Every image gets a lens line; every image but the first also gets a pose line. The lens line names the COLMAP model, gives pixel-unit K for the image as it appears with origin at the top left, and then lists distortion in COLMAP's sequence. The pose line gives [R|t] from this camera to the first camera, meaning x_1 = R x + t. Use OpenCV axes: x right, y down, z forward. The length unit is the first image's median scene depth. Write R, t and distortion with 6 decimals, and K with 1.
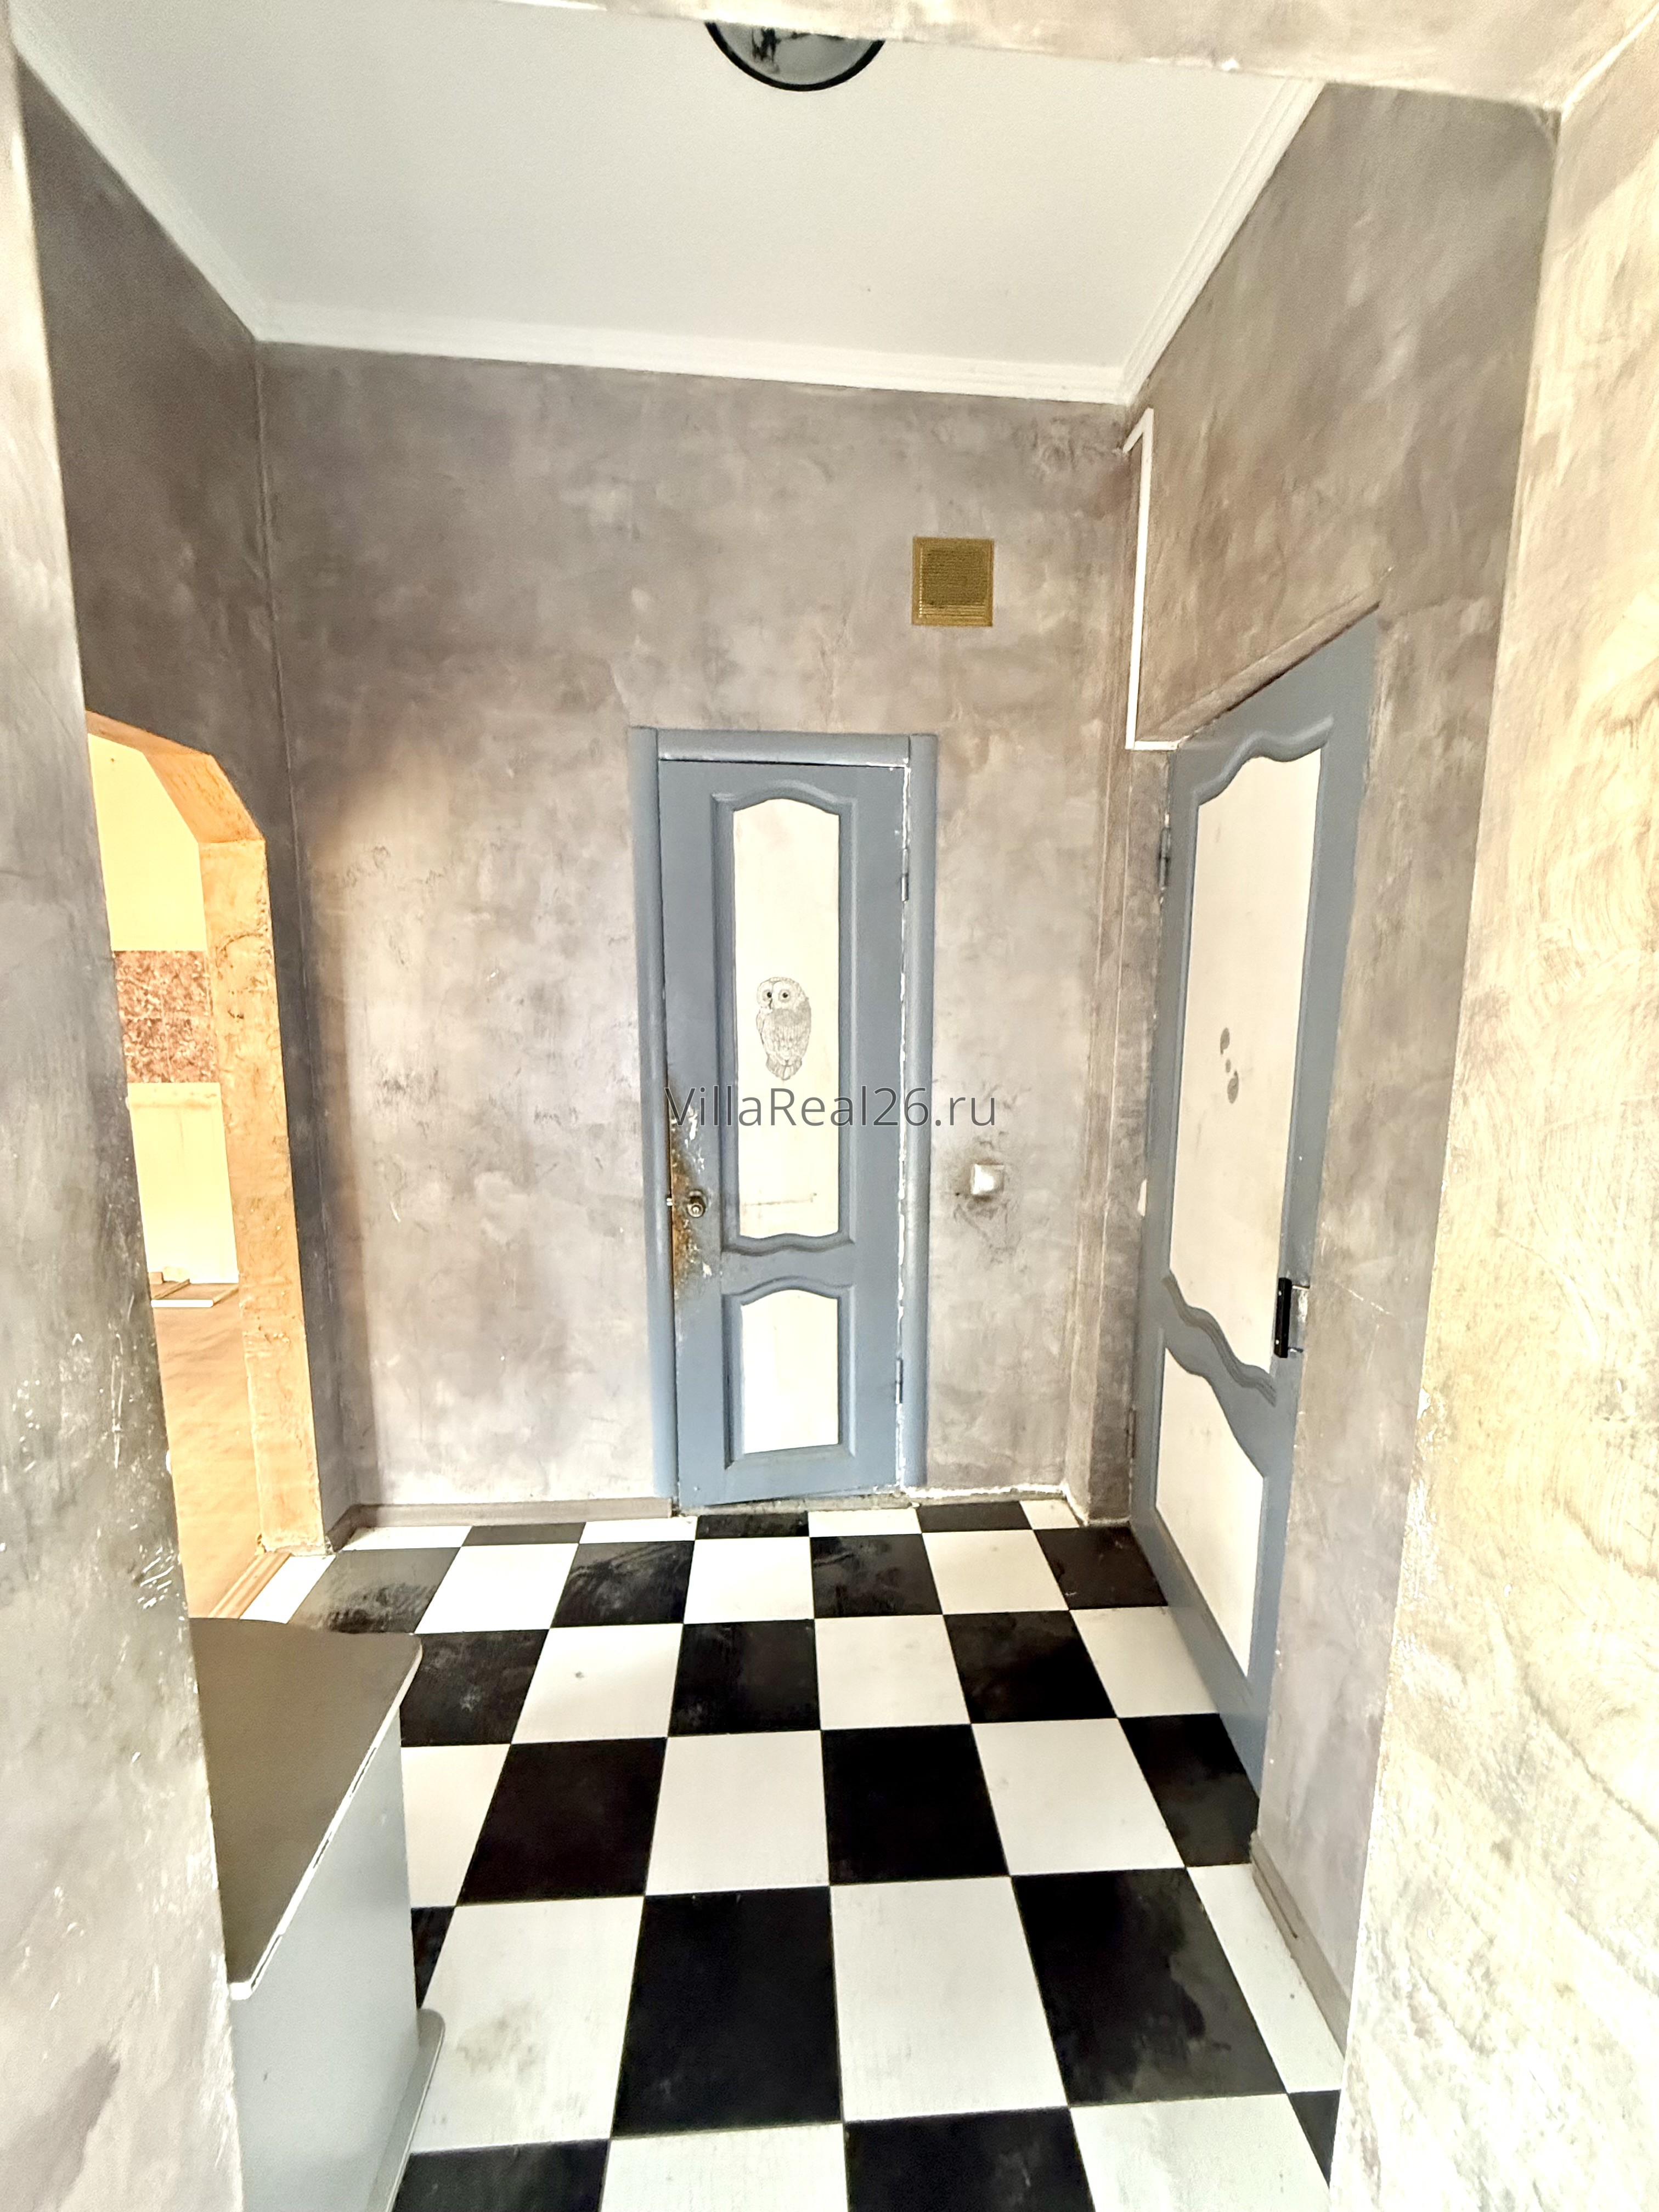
lens RADIAL K [[880.9, 0, 832.3], [0, 880.9, 1102.8], [0, 0, 1]] dist [0.000426, -0.000098]
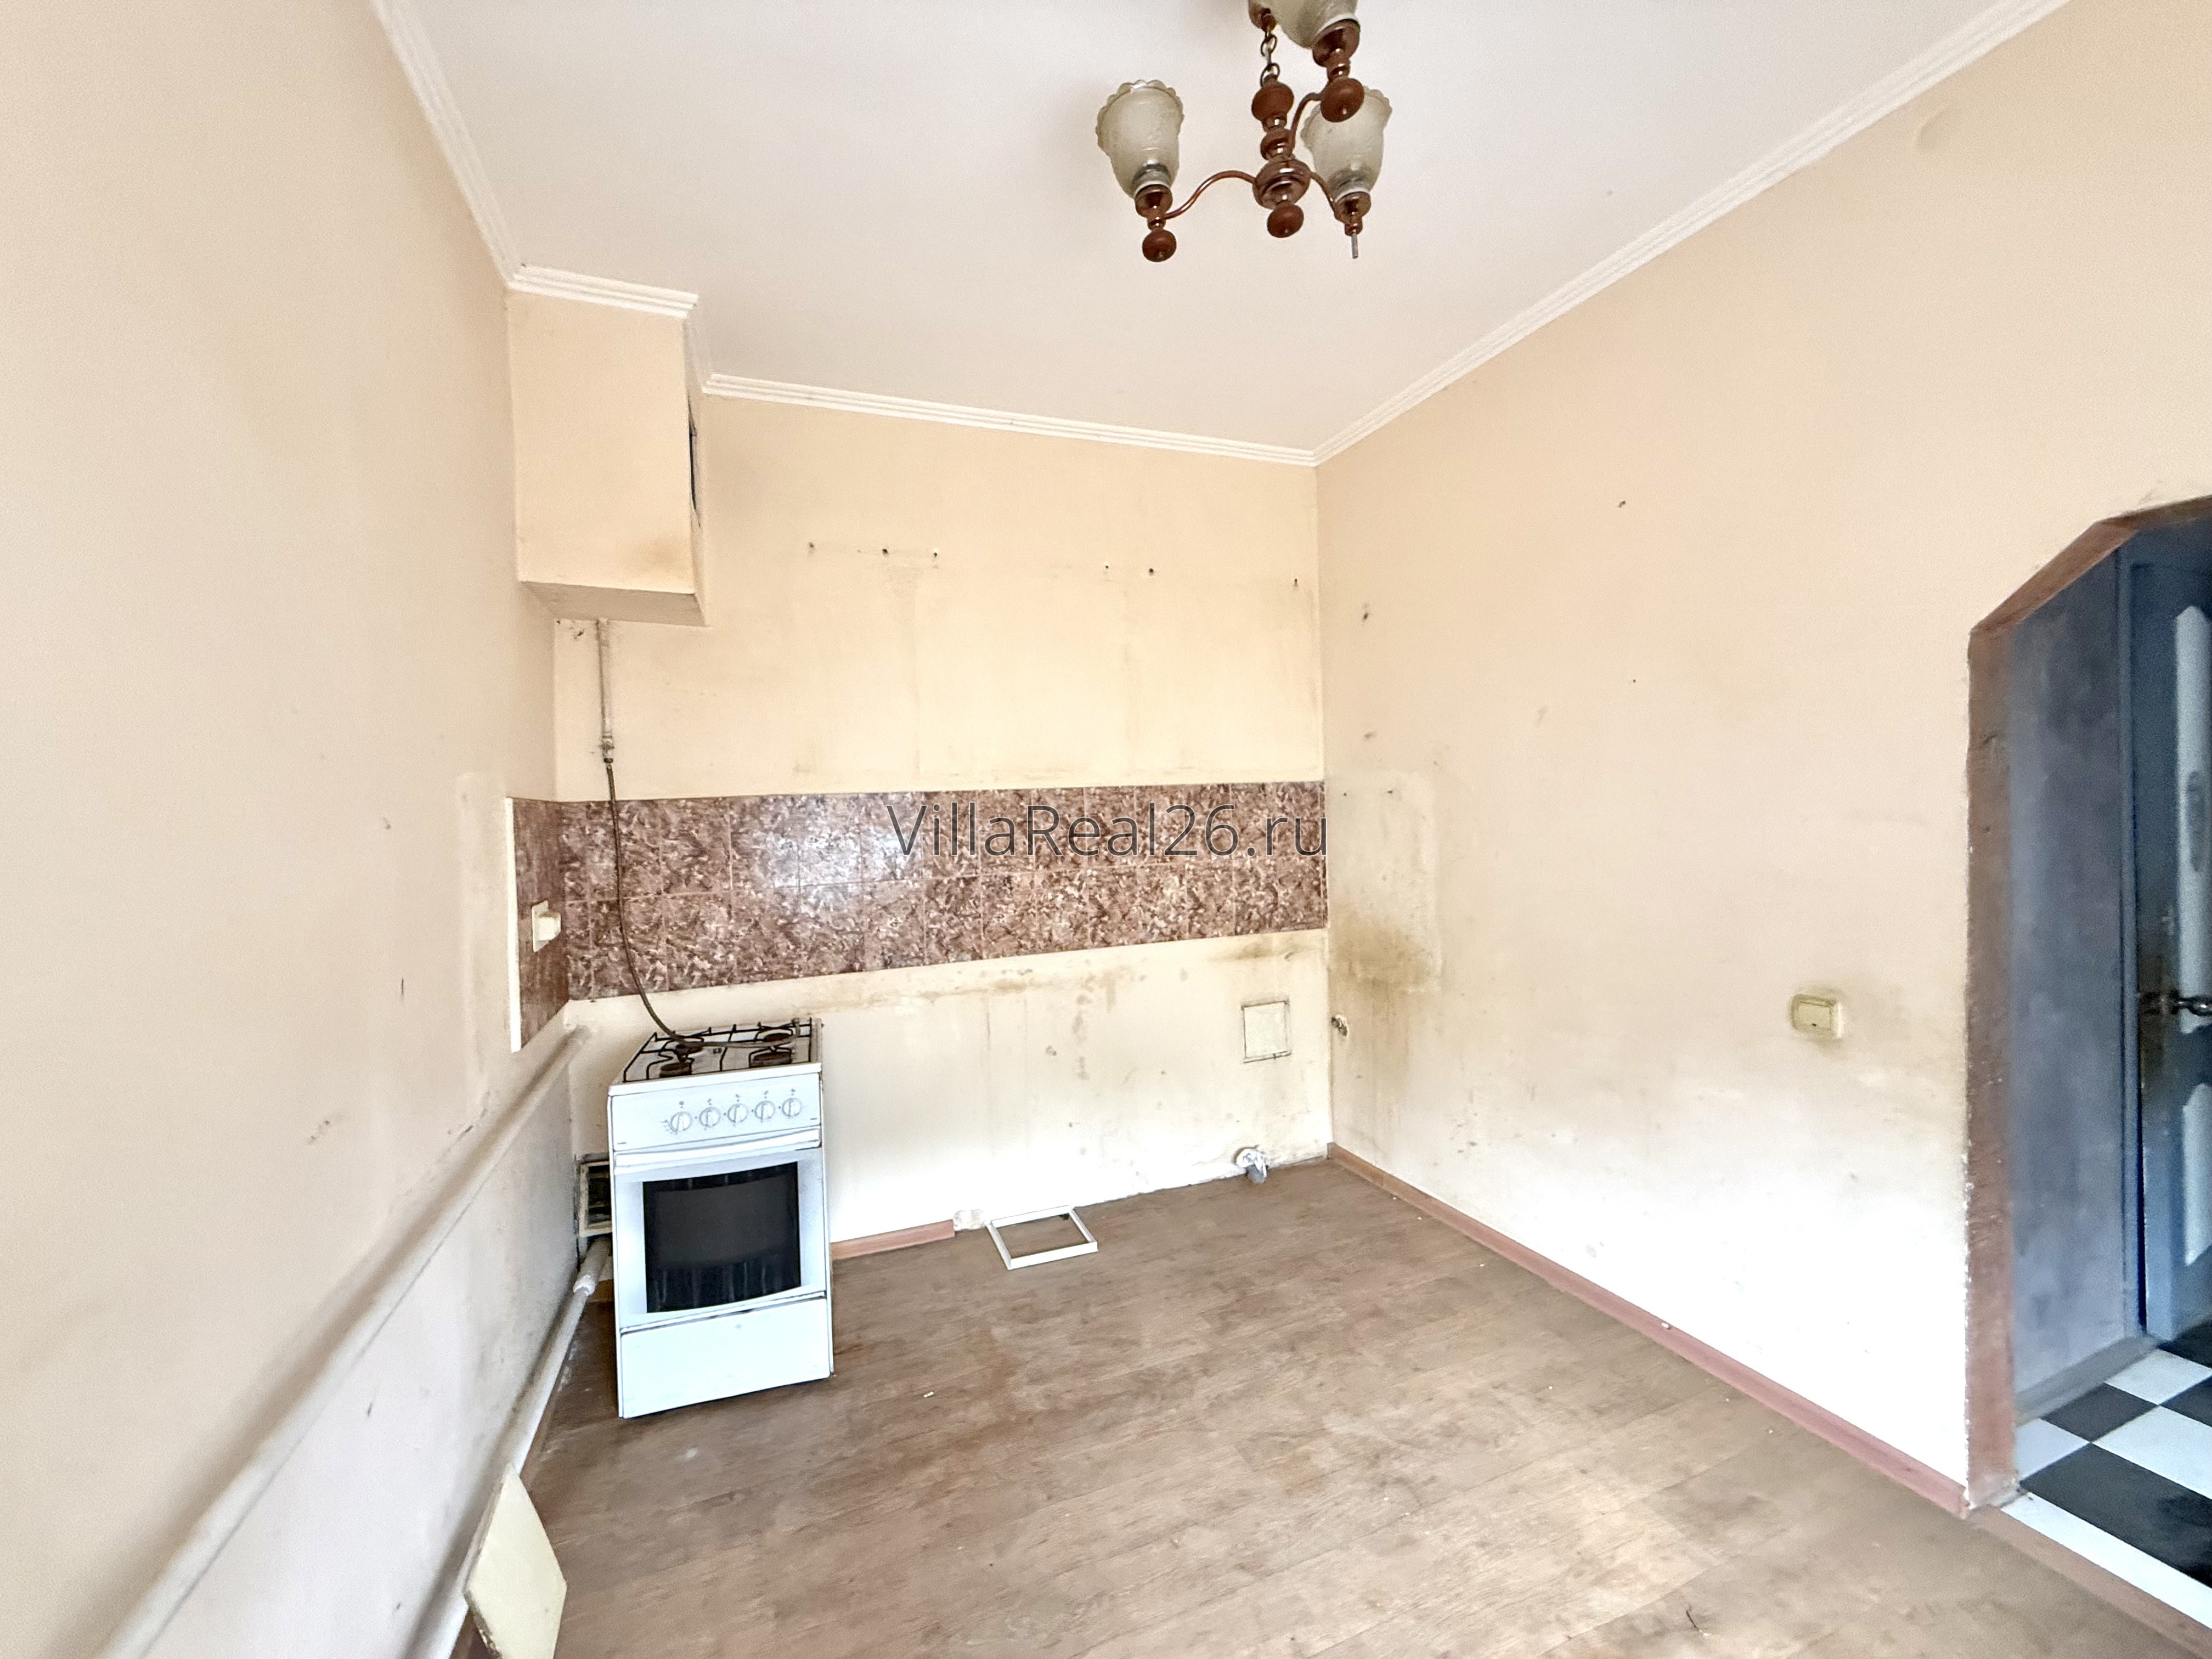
lens RADIAL K [[880.9, 0, 1107.2], [0, 880.9, 827.0], [0, 0, 1]] dist [0.000426, -0.000098]
pose [[0.947499, -0.042163, 0.316967, -0.892843], [0.083894, 0.989322, -0.119183, -0.036882], [-0.308557, 0.139517, 0.940918, 0.228778]]
